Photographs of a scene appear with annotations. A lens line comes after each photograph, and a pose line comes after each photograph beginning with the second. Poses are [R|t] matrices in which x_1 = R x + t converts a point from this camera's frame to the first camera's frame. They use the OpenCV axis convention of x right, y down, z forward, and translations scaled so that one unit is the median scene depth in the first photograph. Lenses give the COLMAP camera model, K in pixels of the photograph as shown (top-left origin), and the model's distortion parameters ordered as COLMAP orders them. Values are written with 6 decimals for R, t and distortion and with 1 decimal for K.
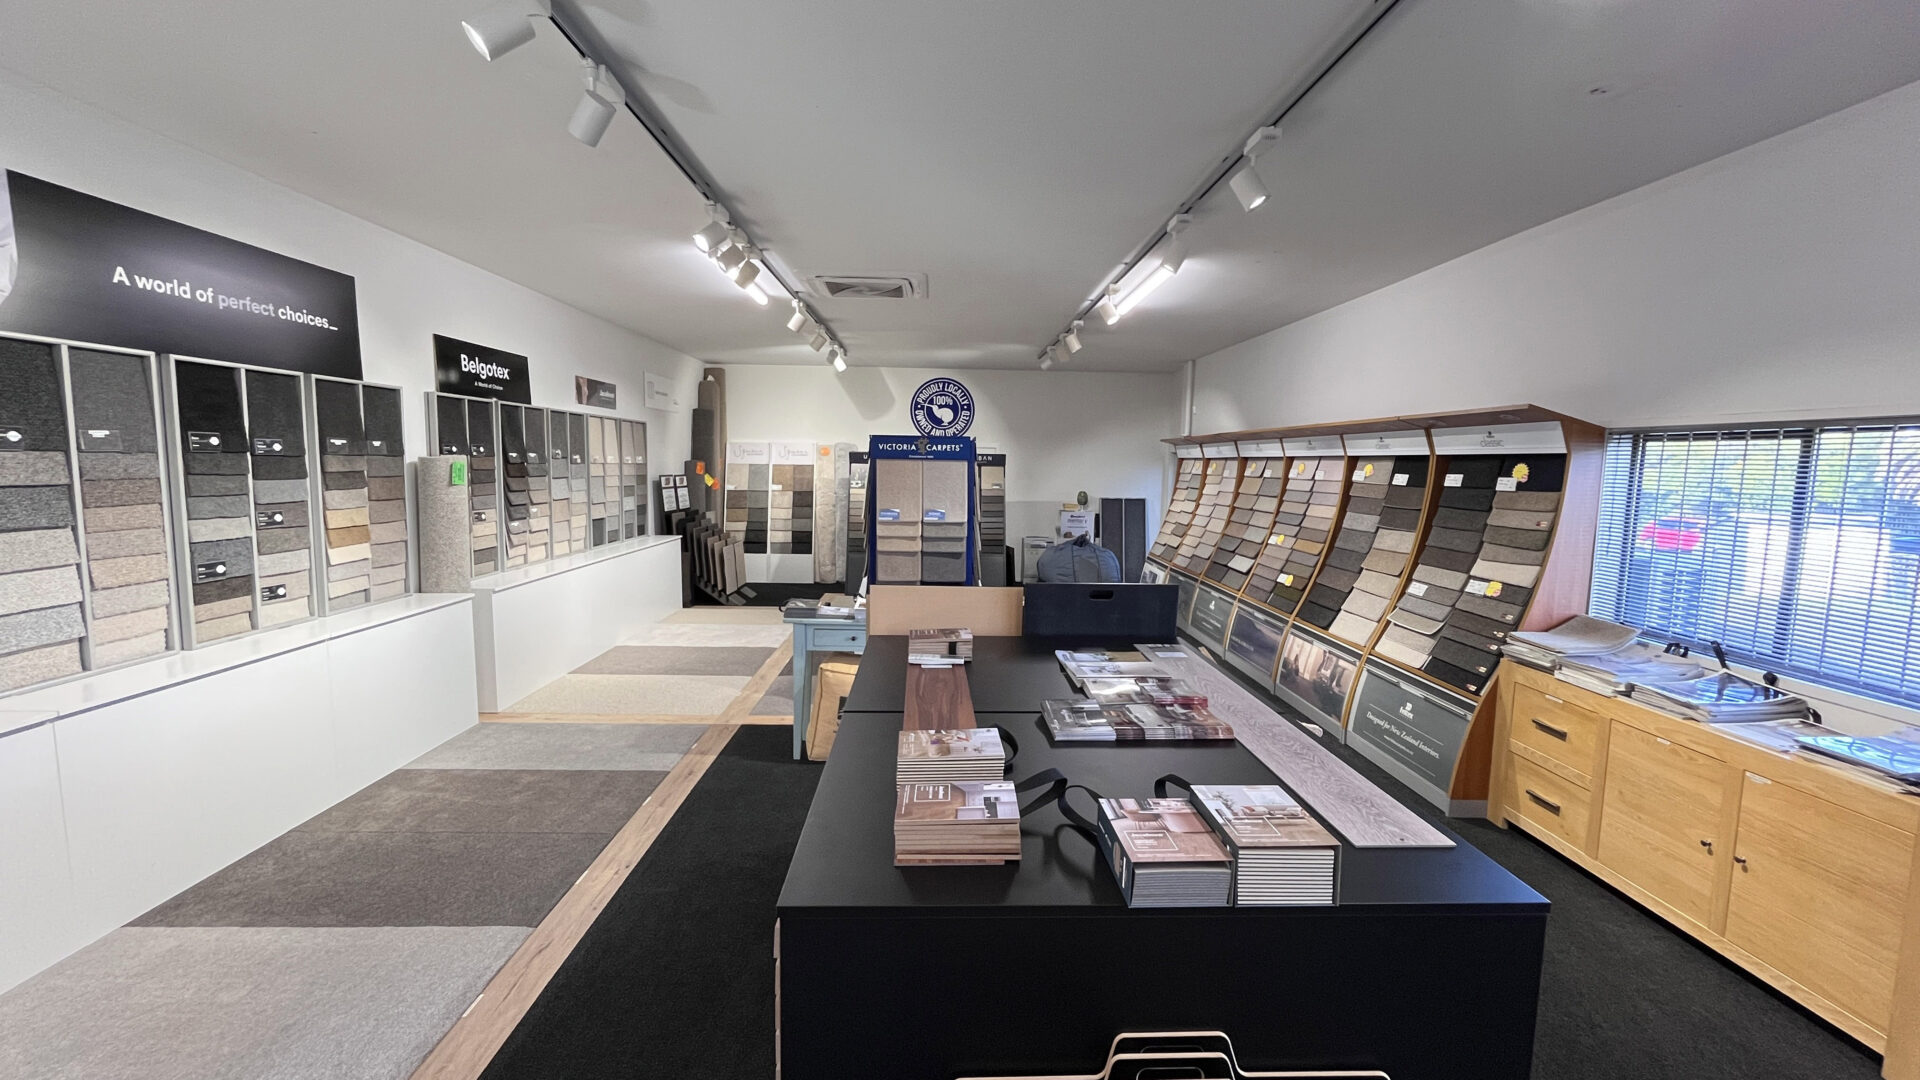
lens RADIAL K [[782.7, 0, 960.0], [0, 782.7, 540.0], [0, 0, 1]] dist [0.000017, -0.000003]
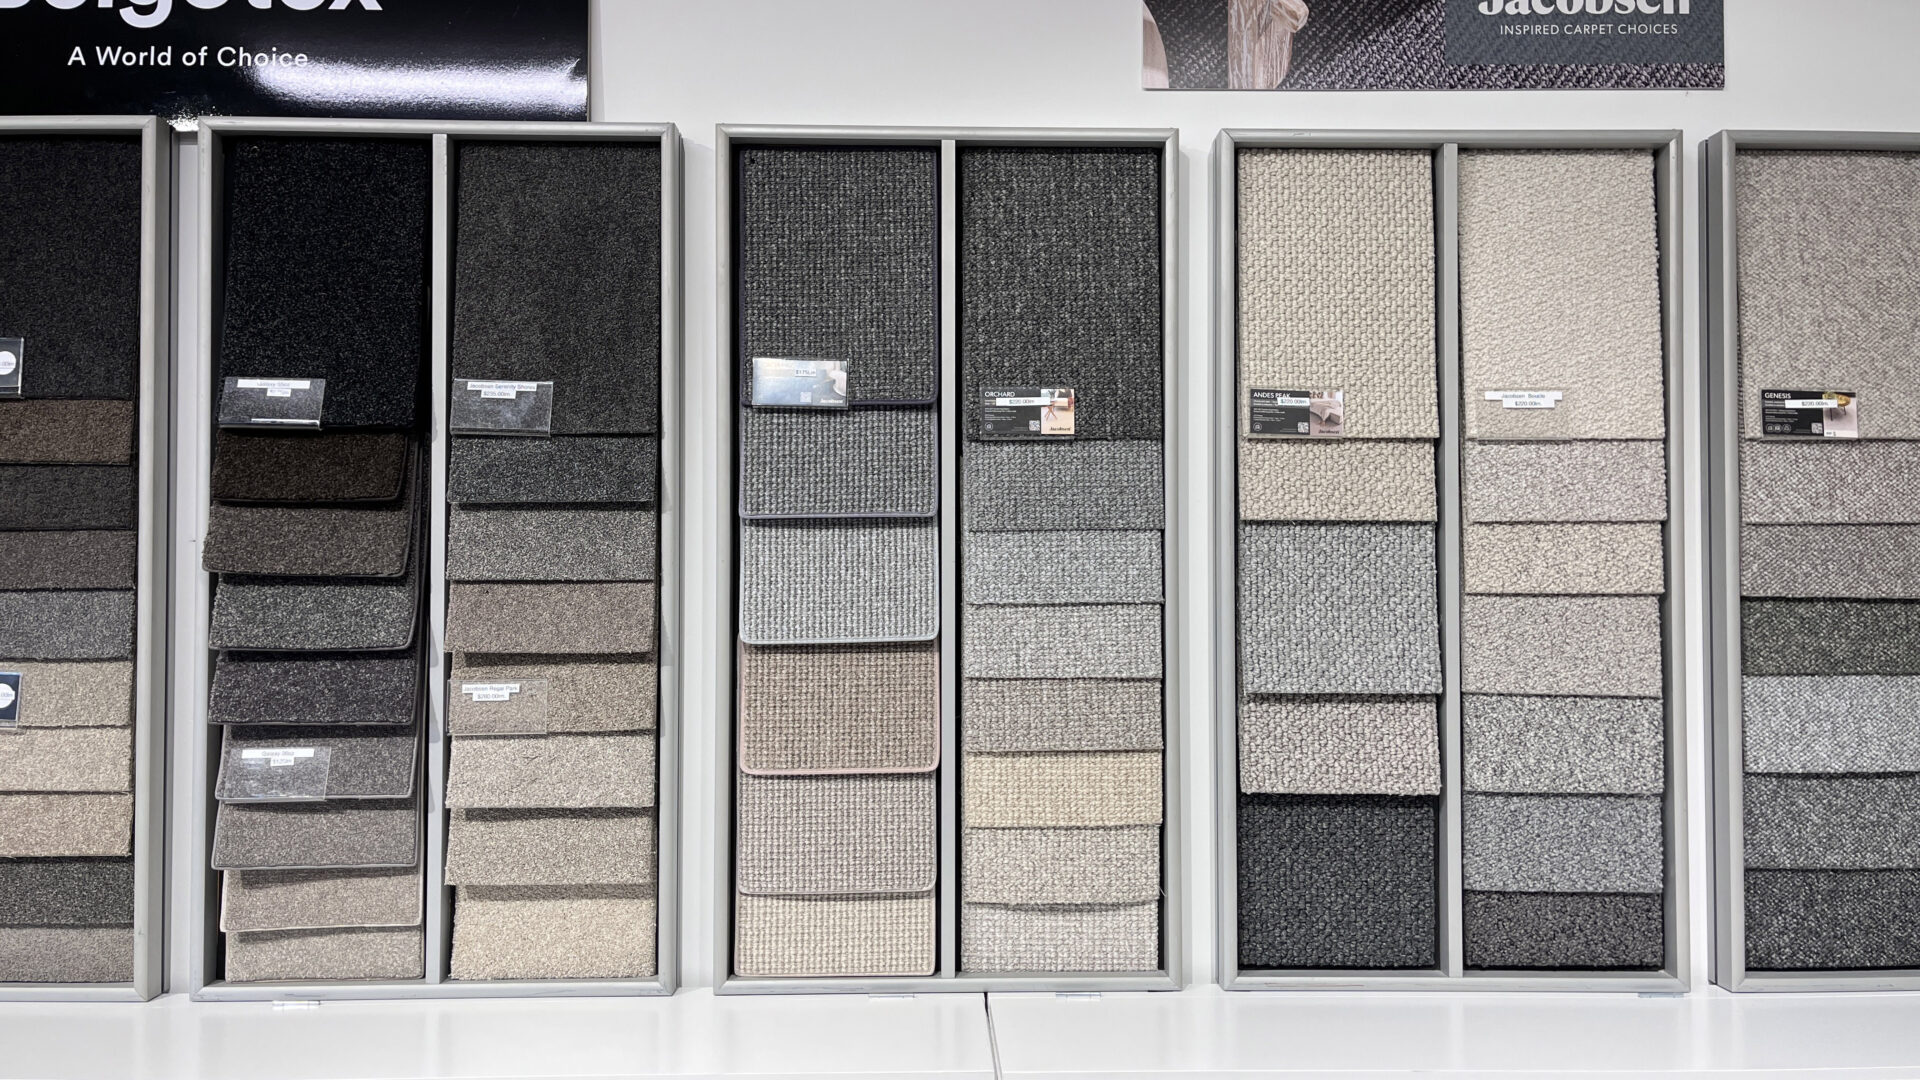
lens RADIAL K [[1464.4, 0, 960.0], [0, 1464.4, 540.0], [0, 0, 1]] dist [0.003334, 0.000809]
pose [[-0.000229, -0.031577, -0.999501, -0.230366], [-0.098895, 0.994602, -0.031400, -0.082047], [0.995098, 0.098838, -0.003350, 1.242595]]
